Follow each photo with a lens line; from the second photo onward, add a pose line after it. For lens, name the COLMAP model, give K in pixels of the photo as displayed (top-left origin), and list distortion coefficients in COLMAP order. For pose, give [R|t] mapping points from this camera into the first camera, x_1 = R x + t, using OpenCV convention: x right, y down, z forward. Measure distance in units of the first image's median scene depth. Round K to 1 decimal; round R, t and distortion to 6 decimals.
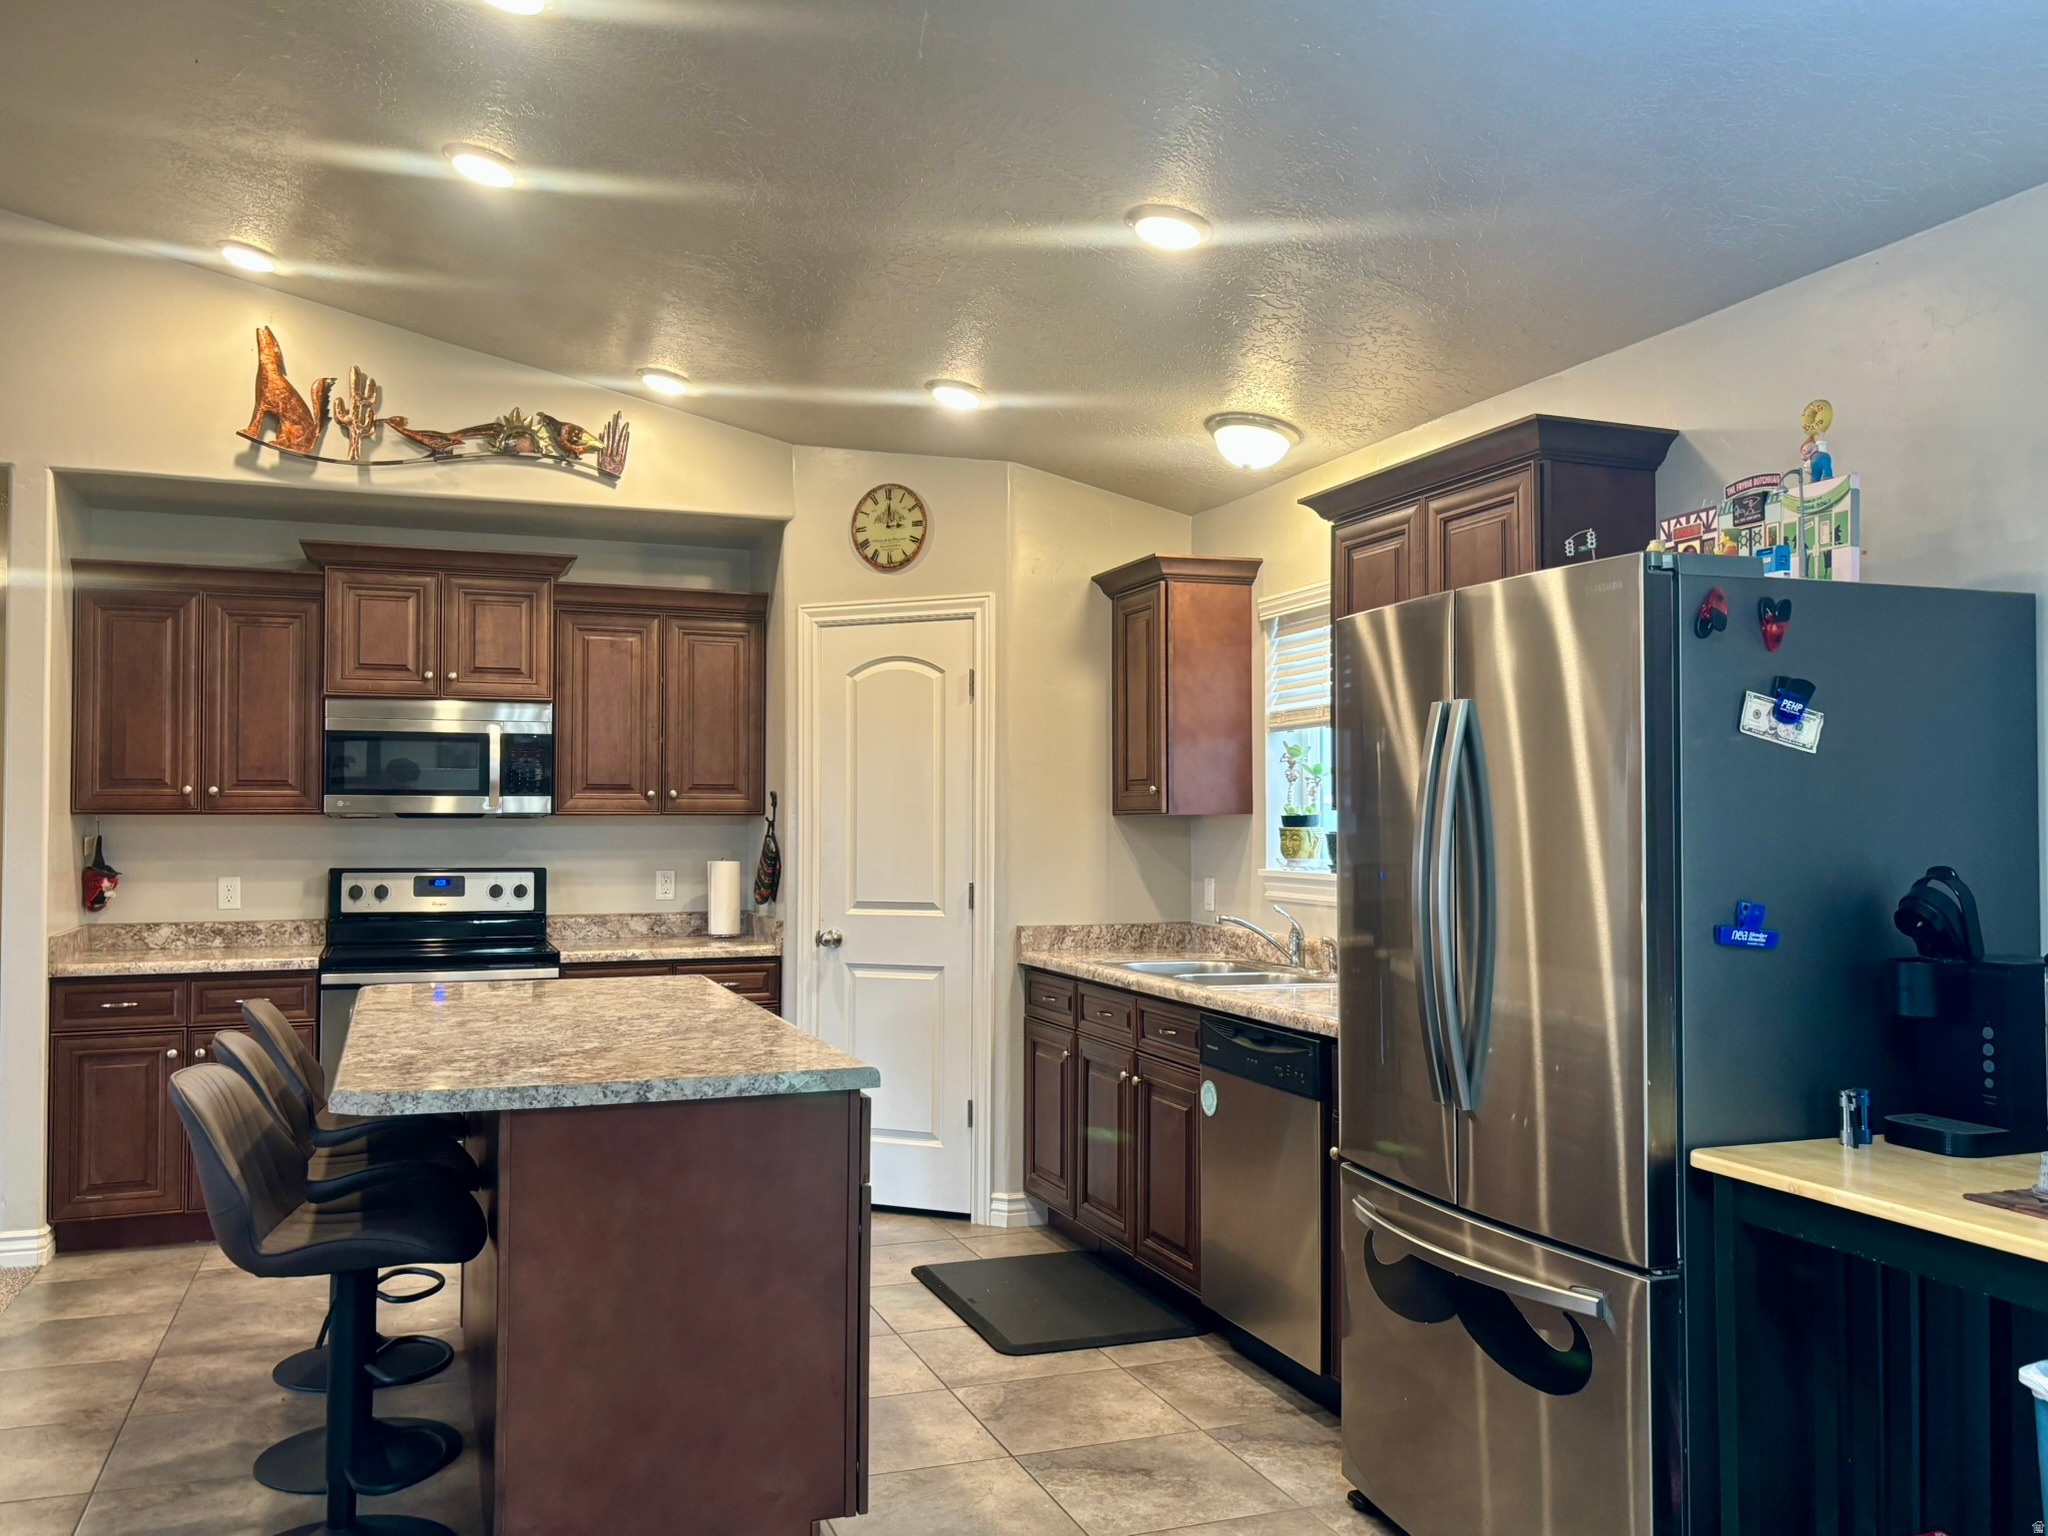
lens RADIAL K [[1658.1, 0, 1028.3], [0, 1658.1, 774.1], [0, 0, 1]] dist [0.059177, -0.083376]
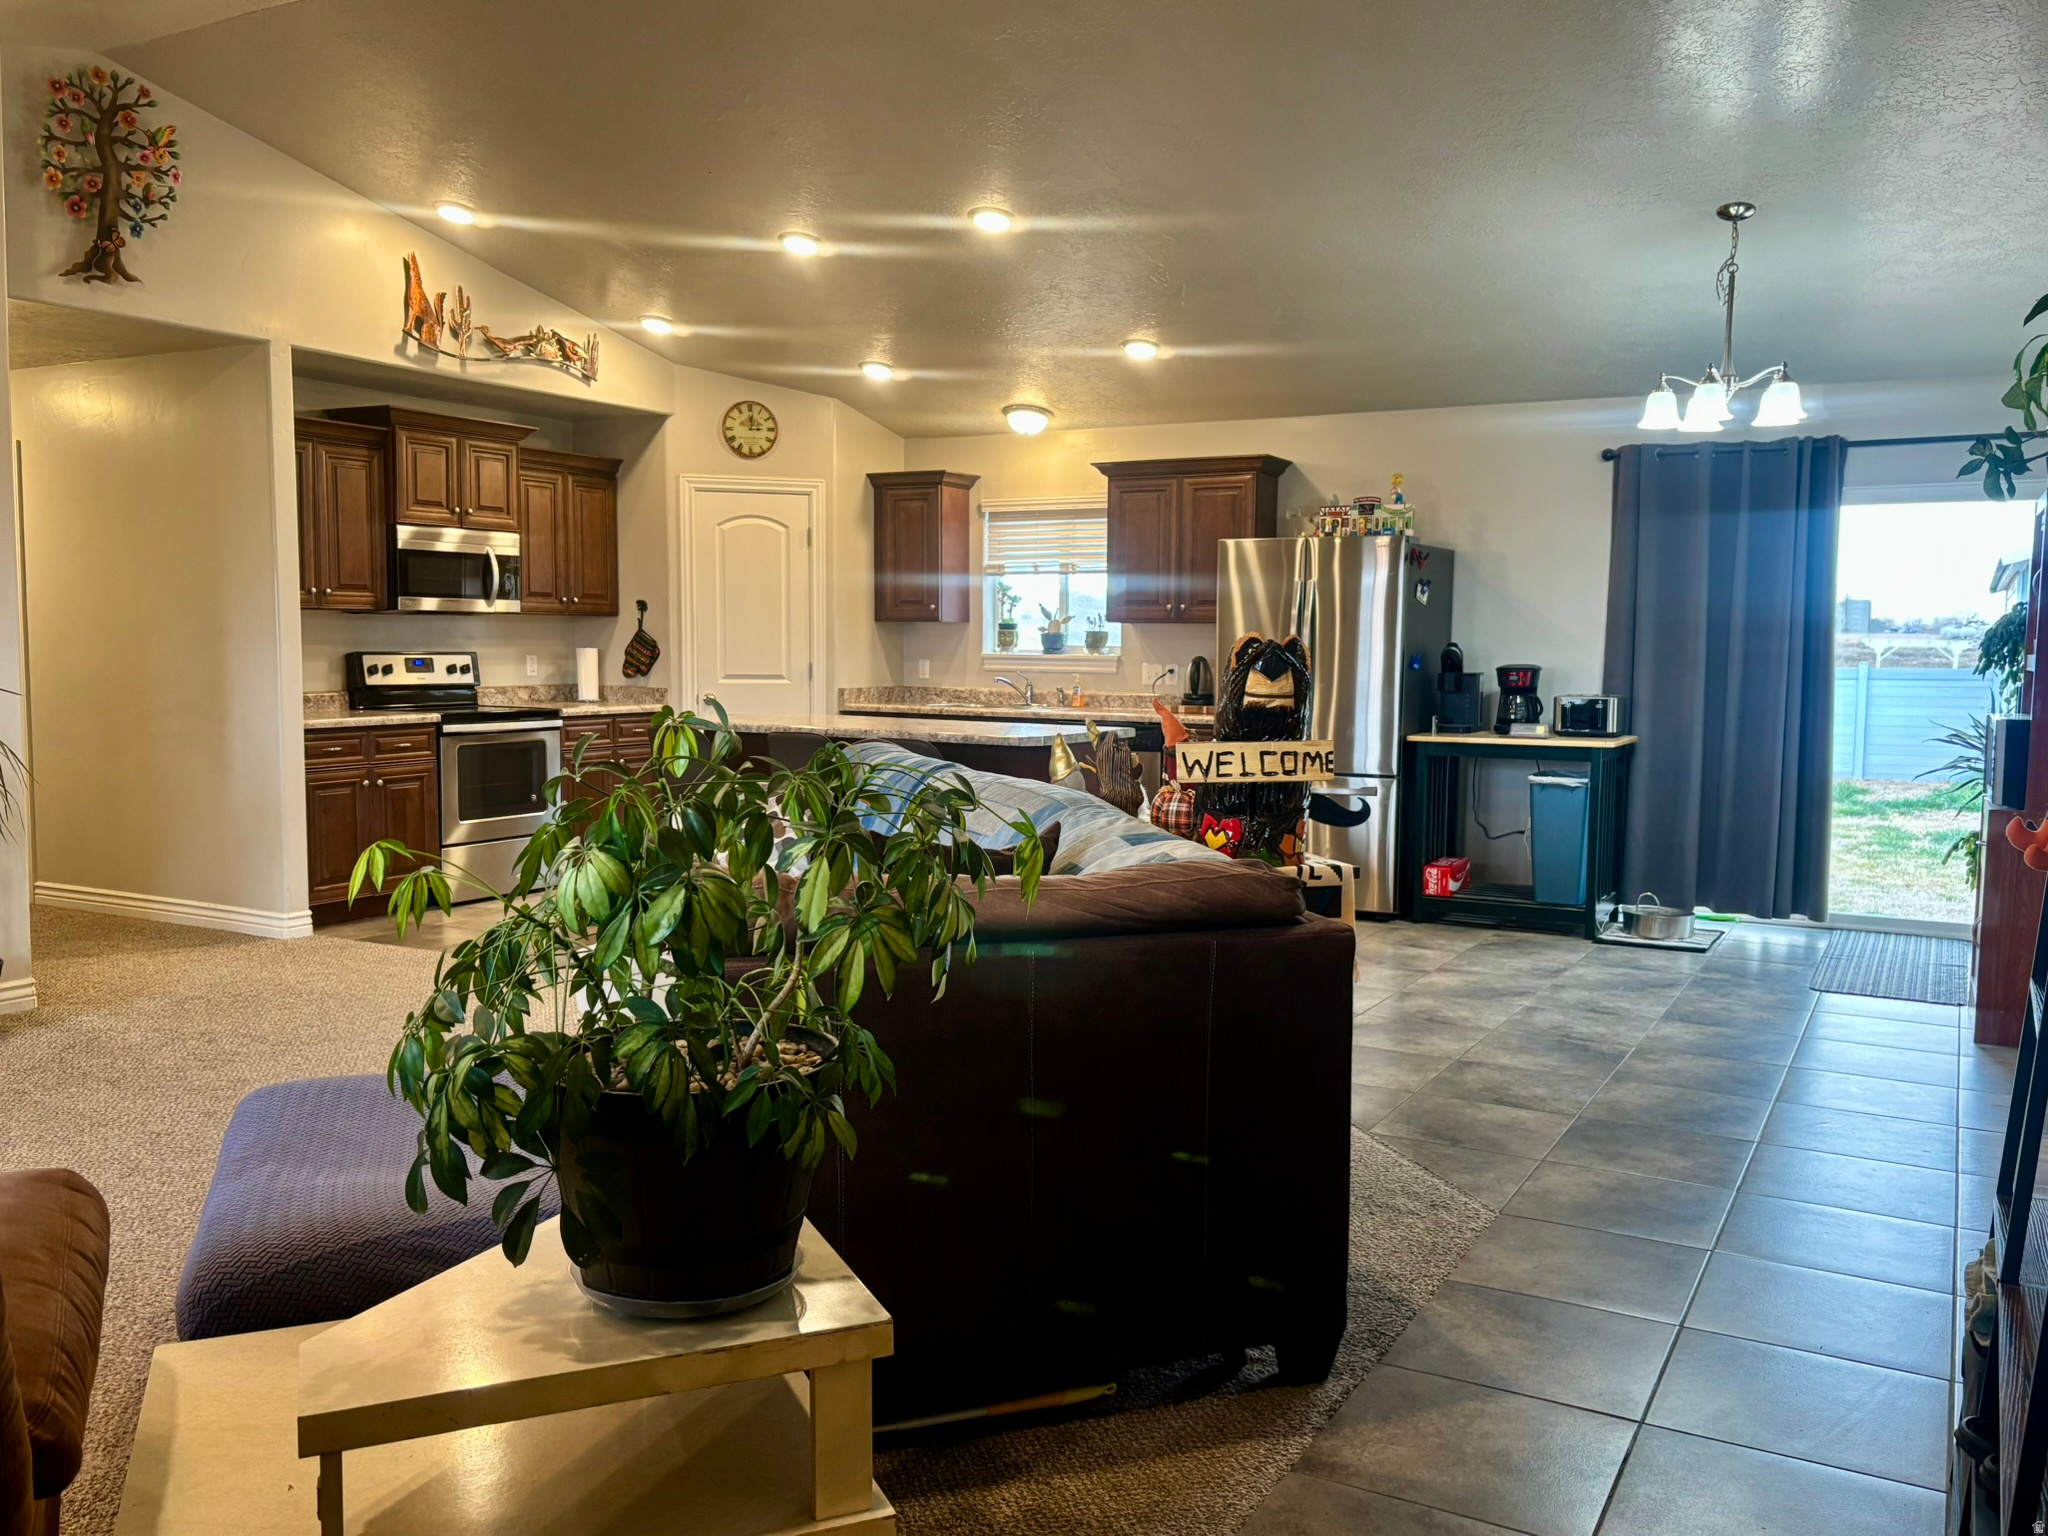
lens RADIAL K [[1658.1, 0, 1031.6], [0, 1658.1, 781.1], [0, 0, 1]] dist [0.059177, -0.083376]
pose [[0.760094, -0.049116, 0.647955, -0.934143], [-0.029290, 0.993536, 0.109670, -0.002560], [-0.649153, -0.102338, 0.753742, -0.378687]]
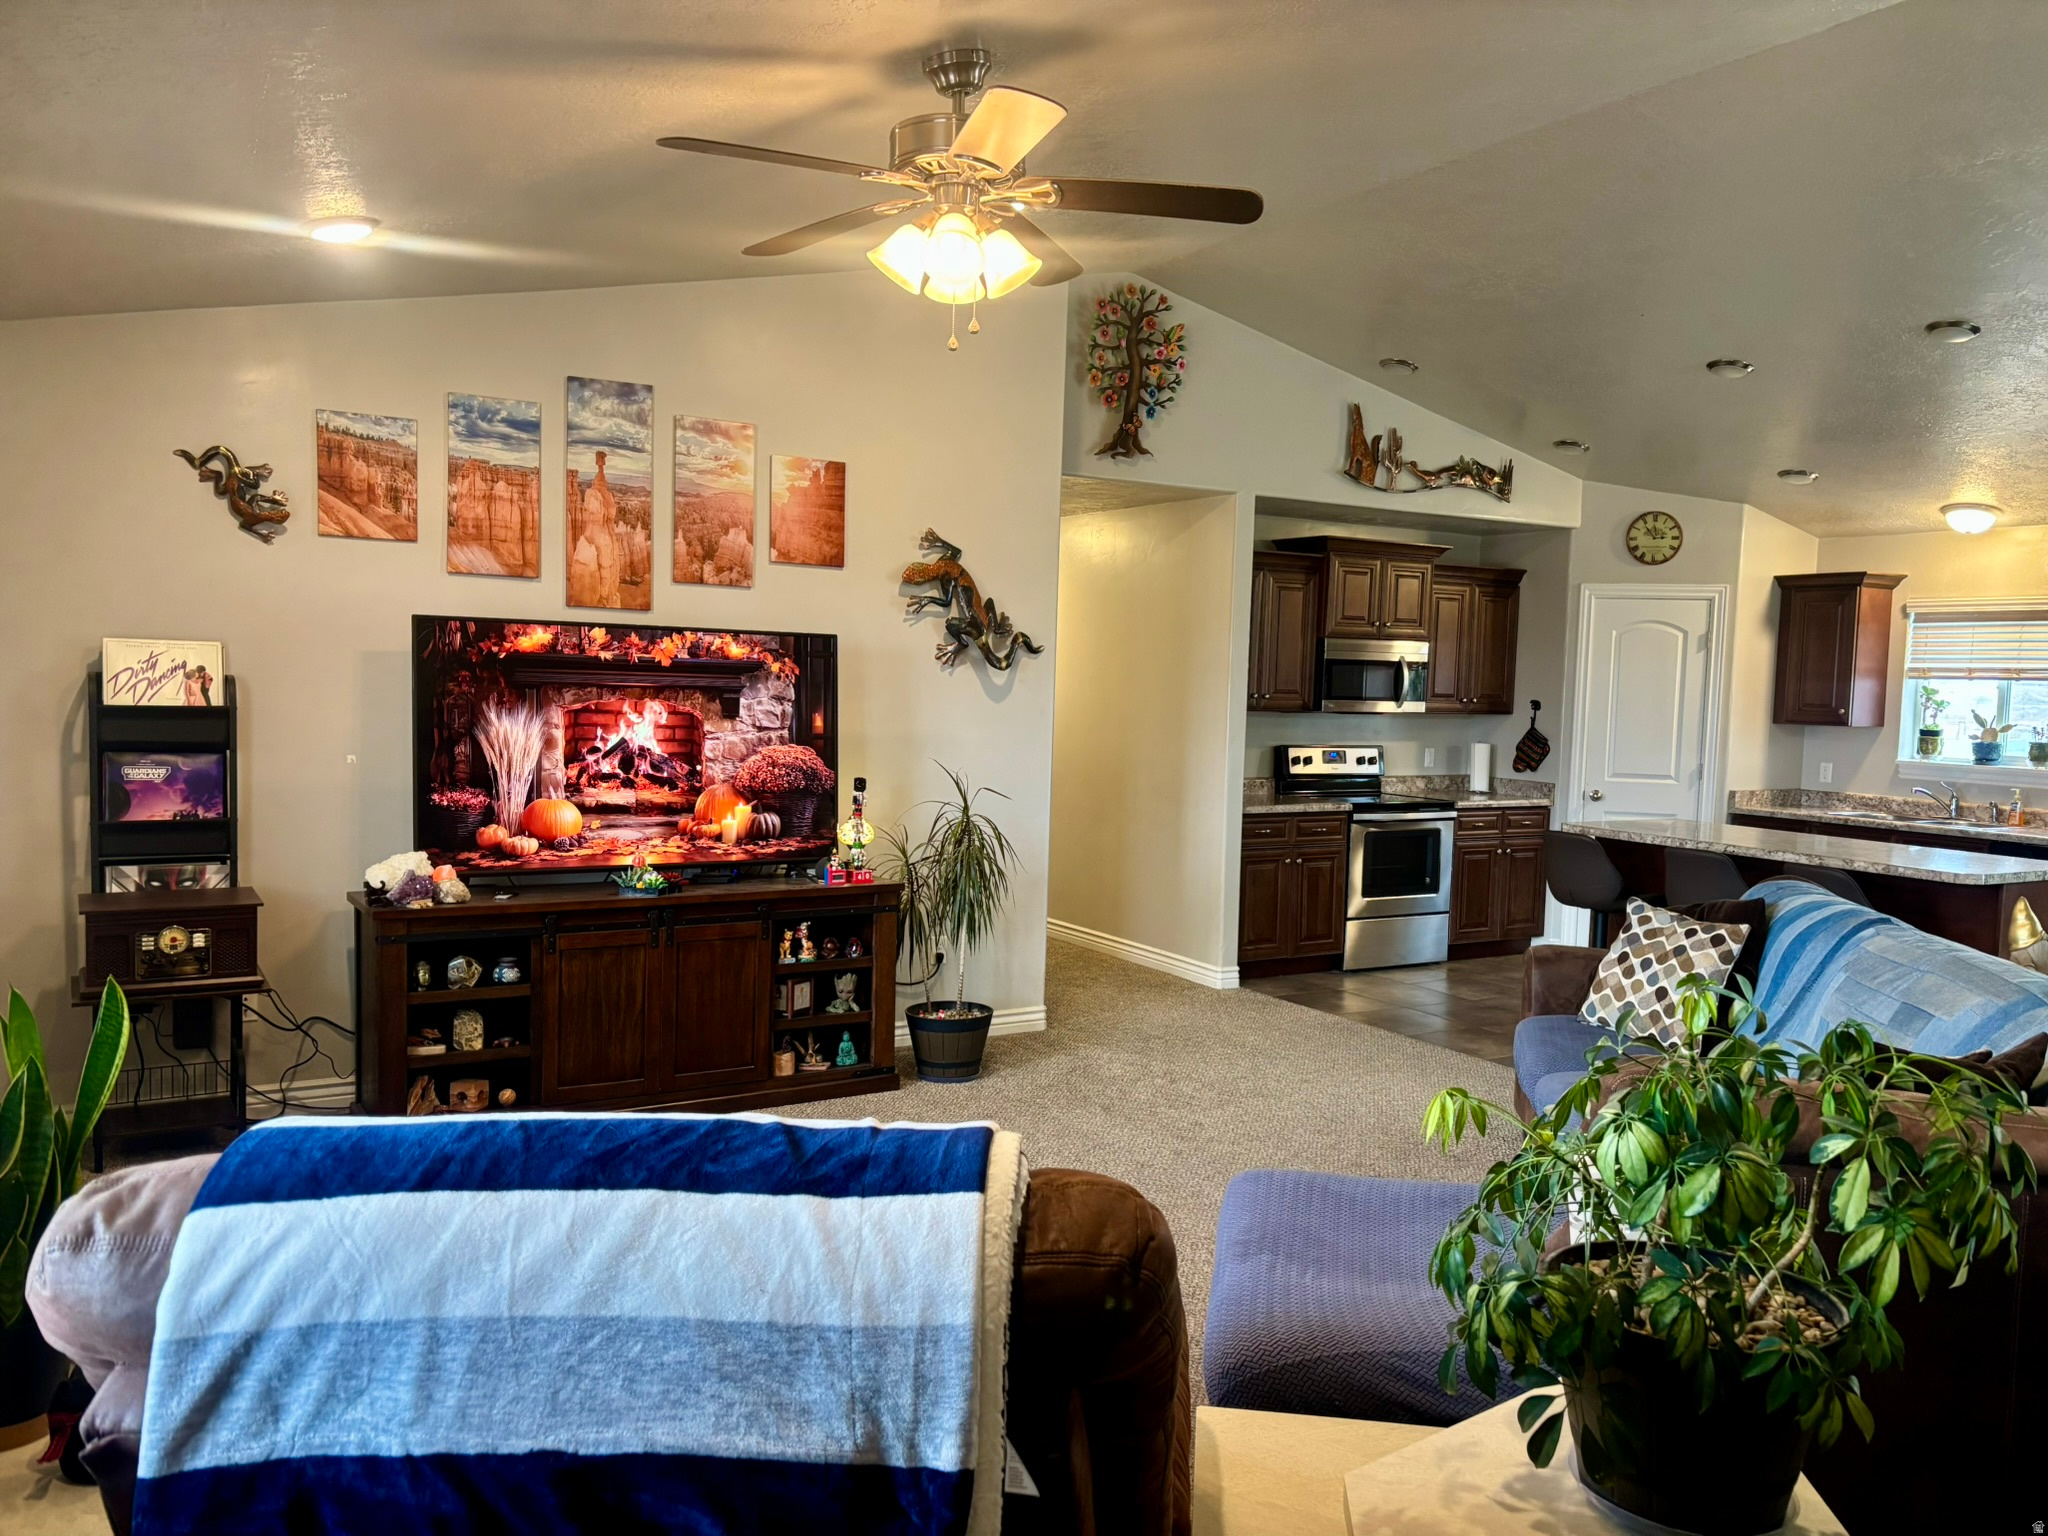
lens RADIAL K [[1542.6, 0, 1037.5], [0, 1542.6, 786.3], [0, 0, 1]] dist [0.047295, -0.052936]
pose [[0.981723, 0.014442, 0.189768, -0.976239], [-0.034449, 0.994131, 0.102556, -0.046825], [-0.187173, -0.107219, 0.976458, -0.379581]]
